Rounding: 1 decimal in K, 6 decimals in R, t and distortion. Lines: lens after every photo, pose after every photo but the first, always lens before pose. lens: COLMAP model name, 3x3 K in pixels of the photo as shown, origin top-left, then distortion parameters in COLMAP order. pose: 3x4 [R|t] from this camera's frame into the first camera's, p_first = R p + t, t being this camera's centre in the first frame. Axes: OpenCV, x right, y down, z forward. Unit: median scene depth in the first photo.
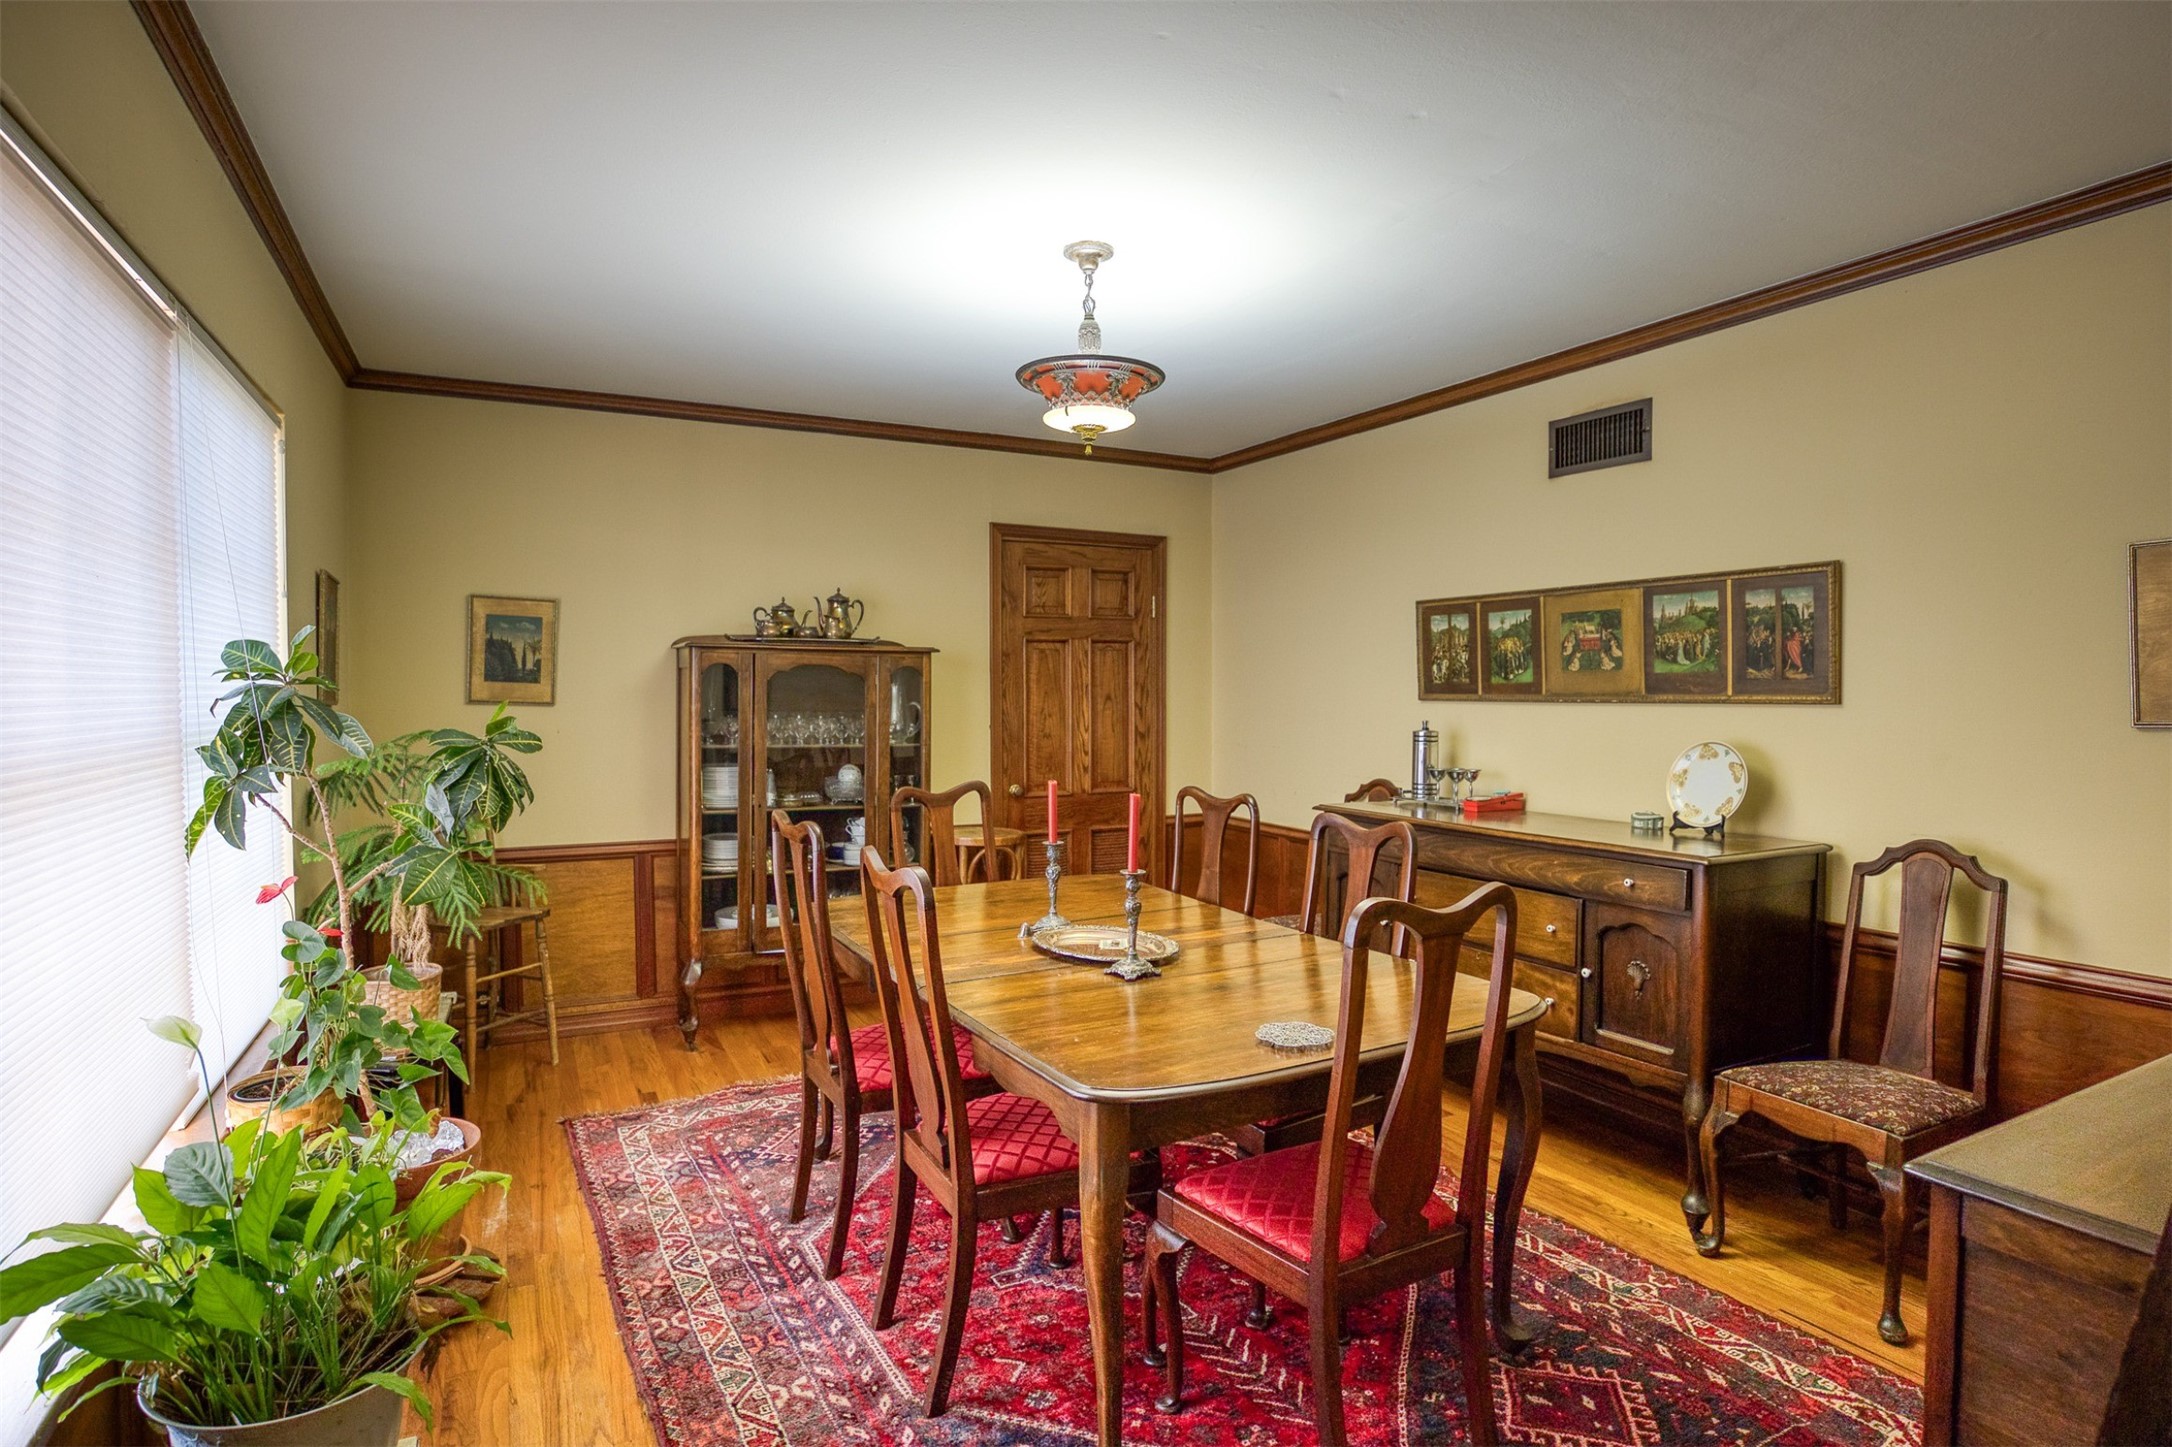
lens RADIAL K [[1119.8, 0, 1085.9], [0, 1119.8, 721.4], [0, 0, 1]] dist [-0.001419, -0.000620]
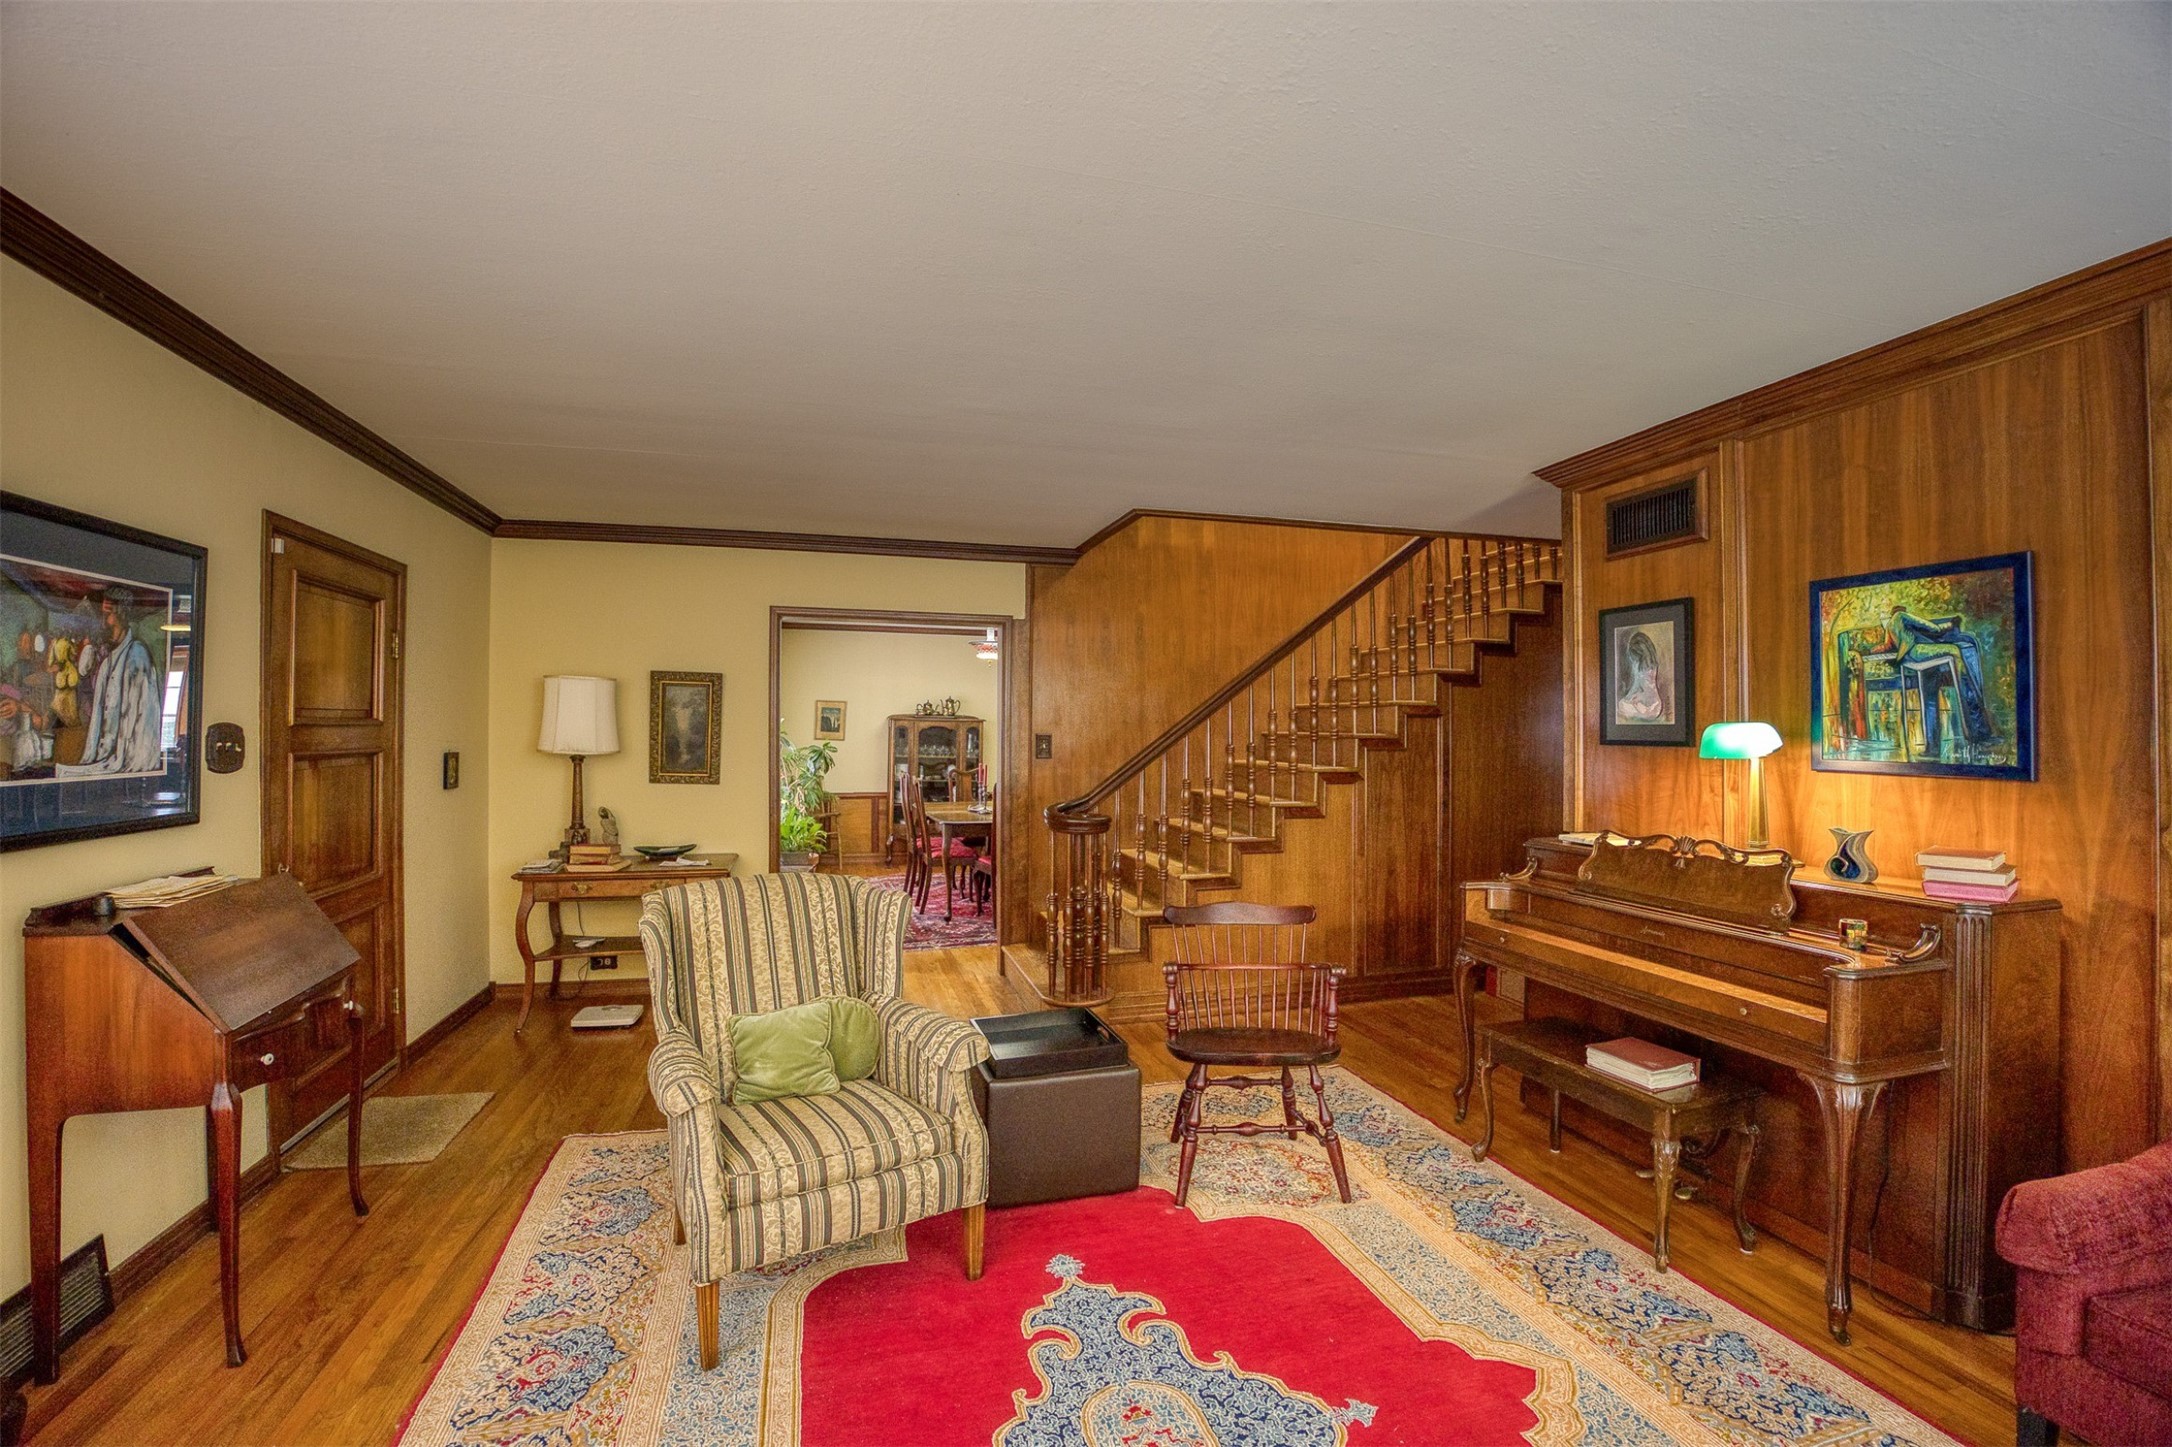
lens RADIAL K [[935.0, 0, 1087.3], [0, 935.0, 728.0], [0, 0, 1]] dist [0.000111, 0.000001]
pose [[0.978661, 0.003244, -0.205456, 0.557675], [-0.010404, 0.999375, -0.033777, 0.025285], [0.205218, 0.035193, 0.978083, -1.079062]]
